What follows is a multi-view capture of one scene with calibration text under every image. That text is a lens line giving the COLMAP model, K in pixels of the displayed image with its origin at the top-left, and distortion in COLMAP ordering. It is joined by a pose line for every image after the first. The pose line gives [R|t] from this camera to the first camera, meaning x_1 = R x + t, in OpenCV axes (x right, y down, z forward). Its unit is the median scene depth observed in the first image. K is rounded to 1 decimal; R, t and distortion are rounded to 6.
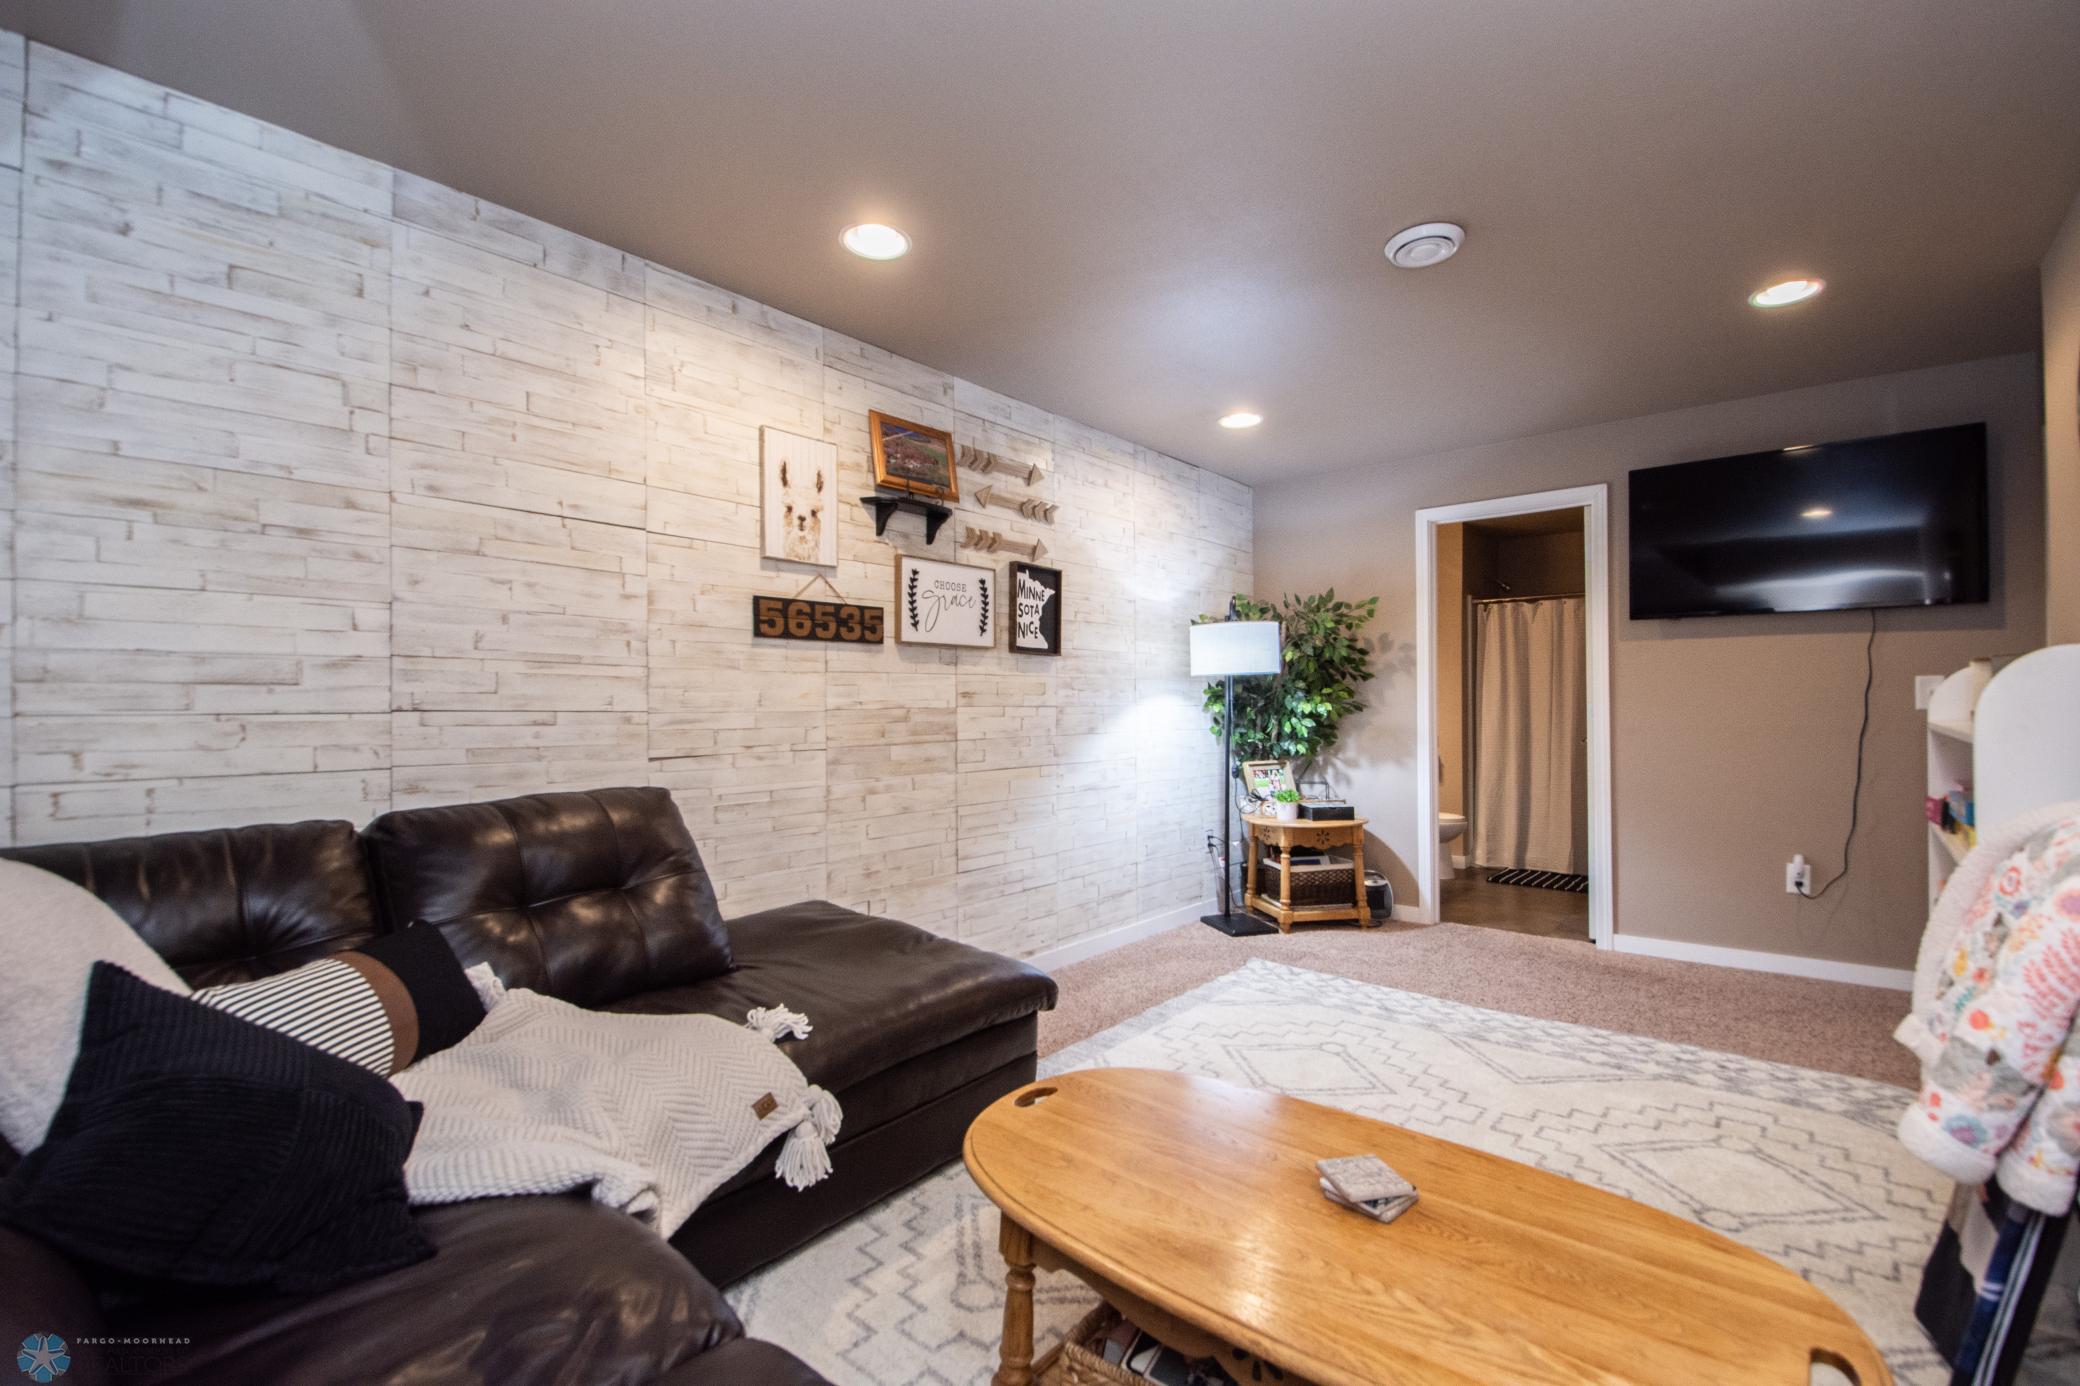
lens RADIAL K [[914.0, 0, 1033.6], [0, 914.0, 704.8], [0, 0, 1]] dist [0.017153, -0.021861]
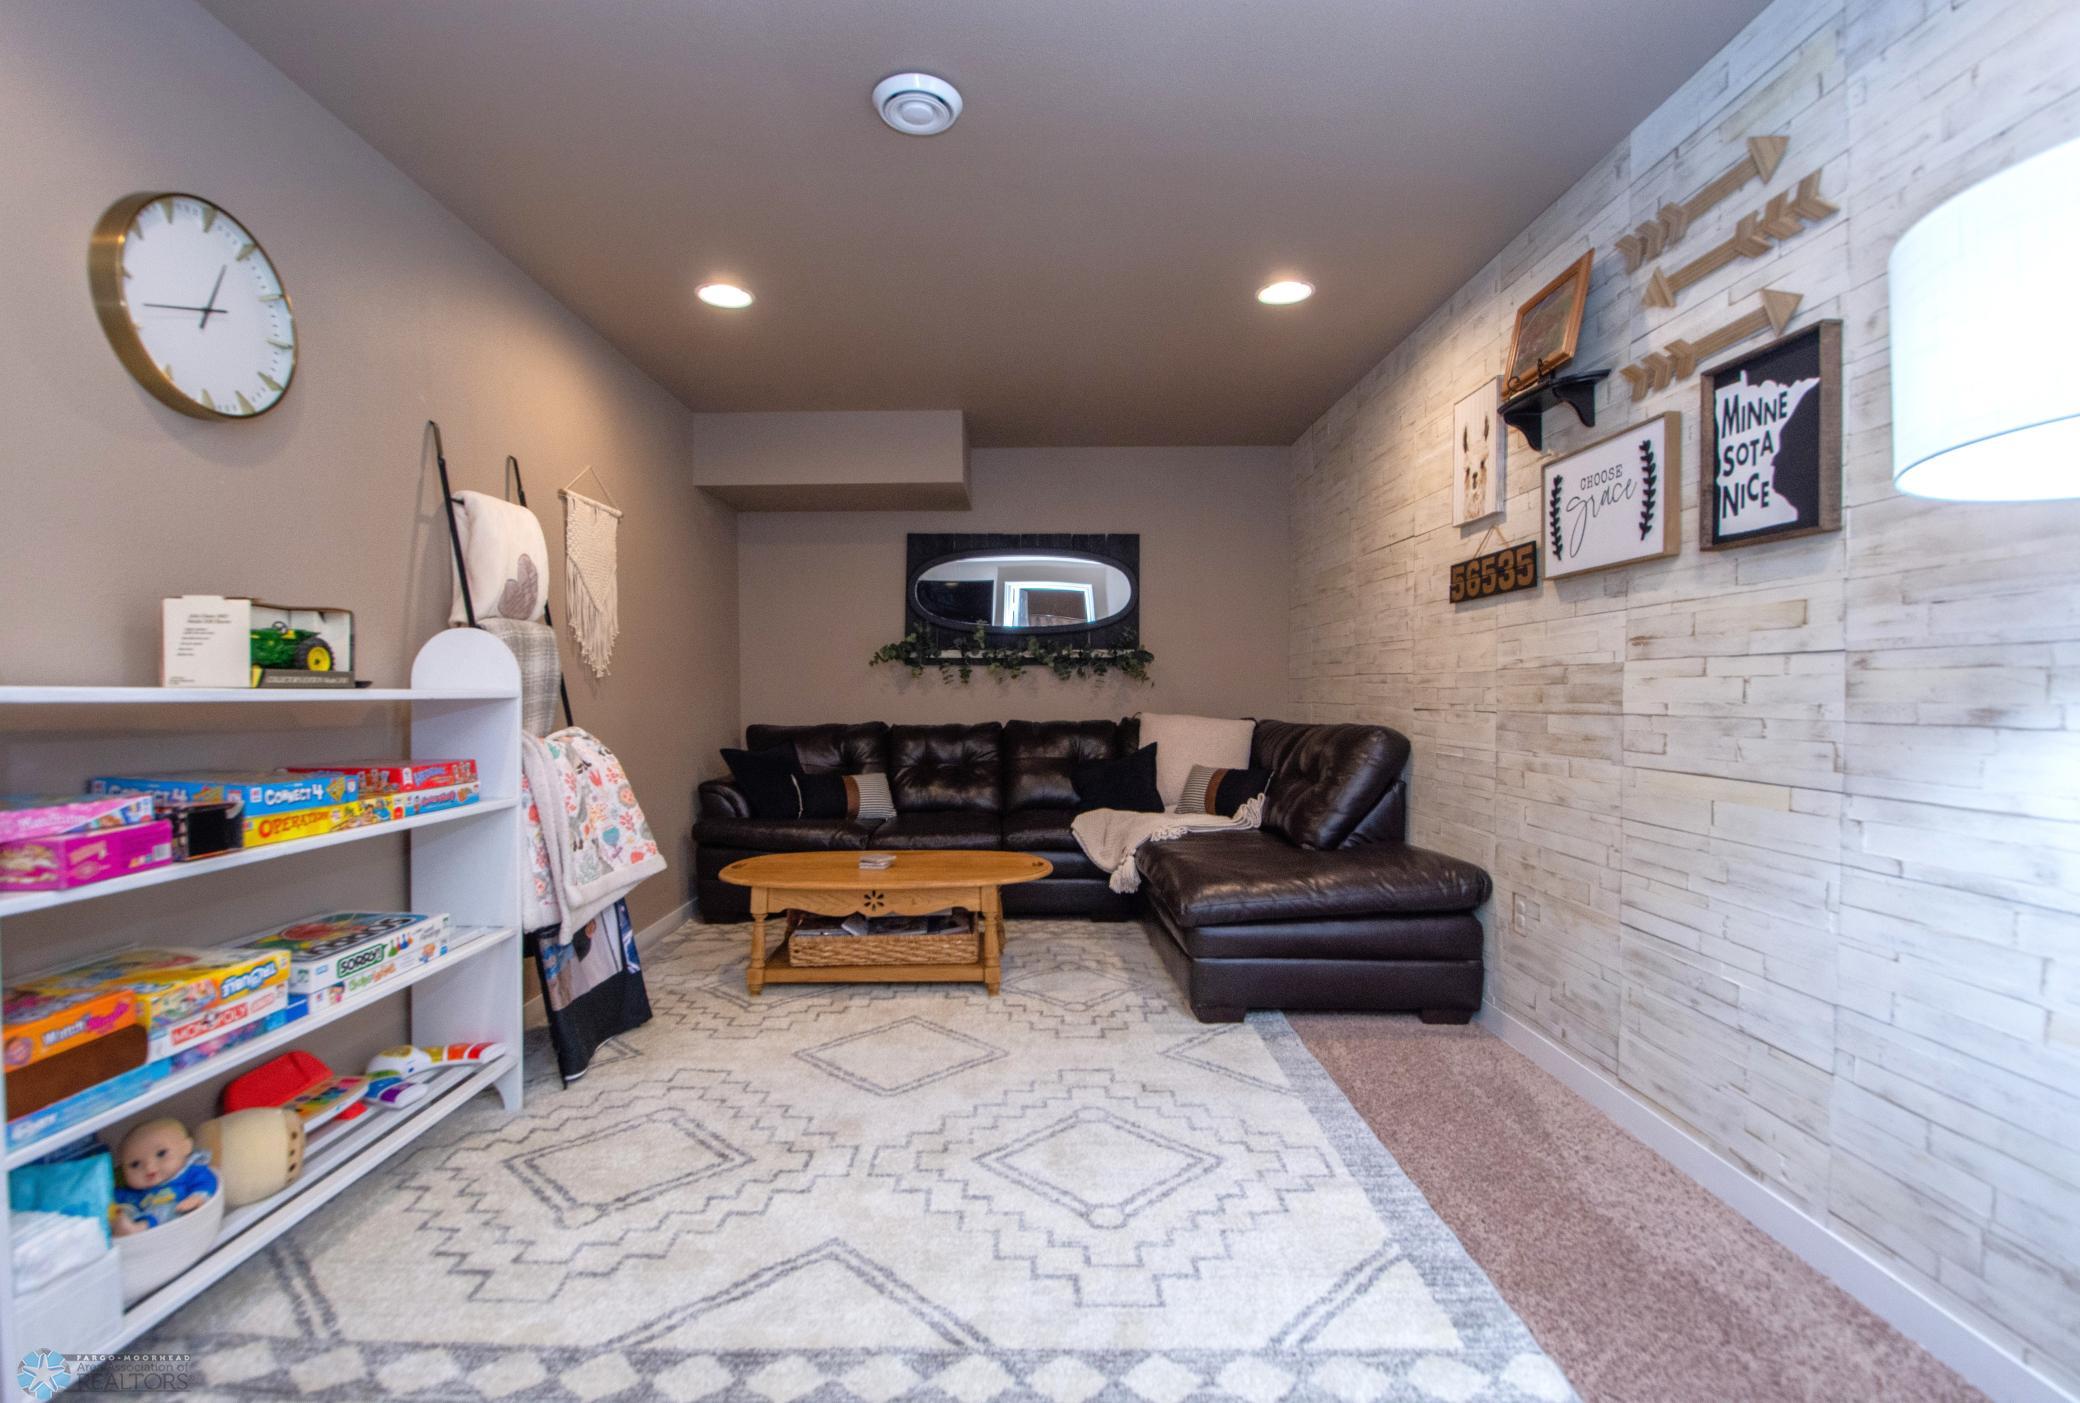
lens RADIAL K [[942.6, 0, 1031.4], [0, 942.6, 707.2], [0, 0, 1]] dist [-0.000255, -0.013011]
pose [[-0.755485, 0.018698, -0.654899, 0.644404], [0.006813, 0.999763, 0.020686, 0.017713], [0.655130, 0.011166, -0.755433, 1.208956]]
